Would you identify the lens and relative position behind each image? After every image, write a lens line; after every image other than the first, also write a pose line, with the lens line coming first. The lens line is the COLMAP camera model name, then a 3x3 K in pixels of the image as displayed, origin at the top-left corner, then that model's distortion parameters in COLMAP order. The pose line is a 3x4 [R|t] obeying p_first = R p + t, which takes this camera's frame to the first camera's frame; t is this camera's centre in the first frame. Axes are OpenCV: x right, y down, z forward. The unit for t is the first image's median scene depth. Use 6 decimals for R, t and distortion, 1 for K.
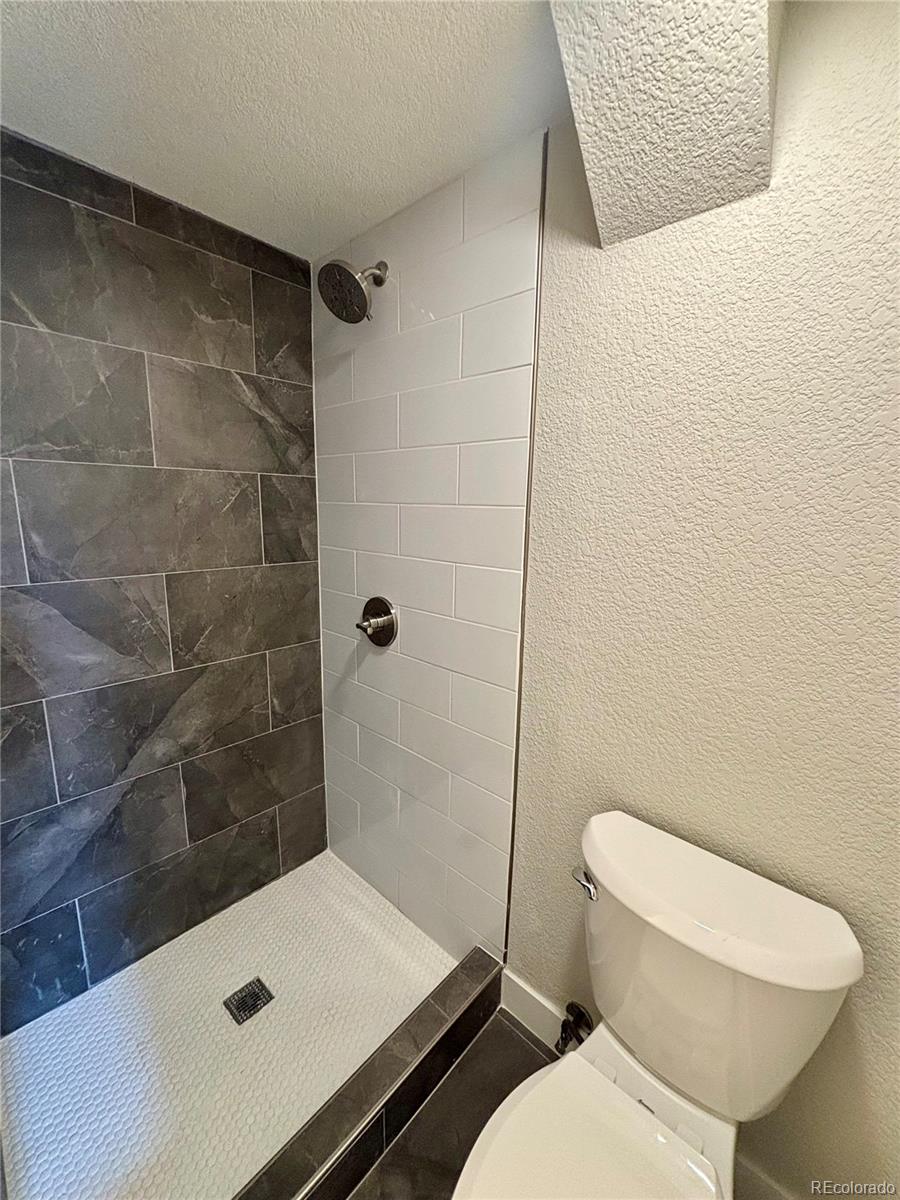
lens RADIAL K [[485.0, 0, 440.2], [0, 485.0, 602.7], [0, 0, 1]] dist [0.001122, 0.000227]
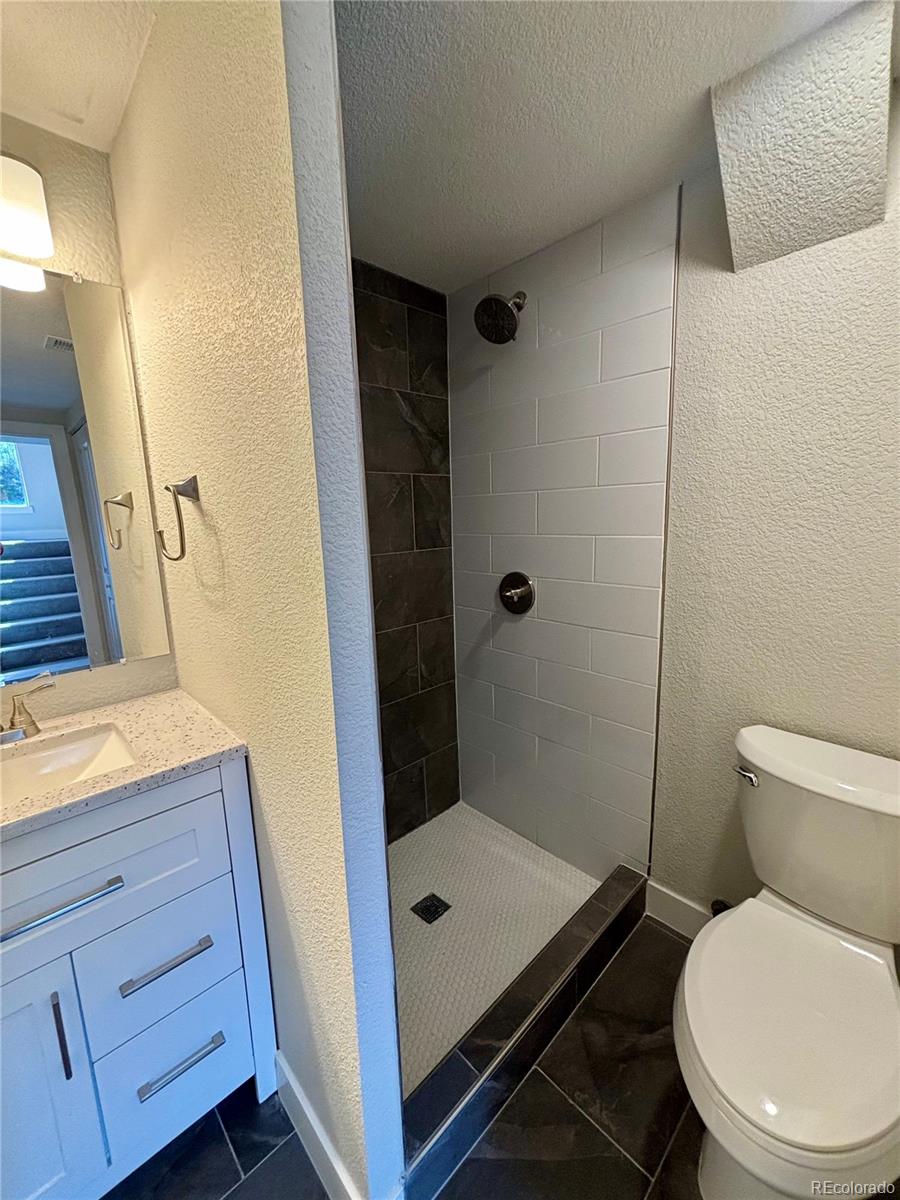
lens RADIAL K [[479.9, 0, 450.0], [0, 479.9, 600.0], [0, 0, 1]] dist [0.008642, -0.001922]
pose [[0.997170, -0.037596, -0.065105, -0.248414], [0.036553, 0.999185, -0.017140, 0.082398], [0.065696, 0.014711, 0.997731, -0.203555]]
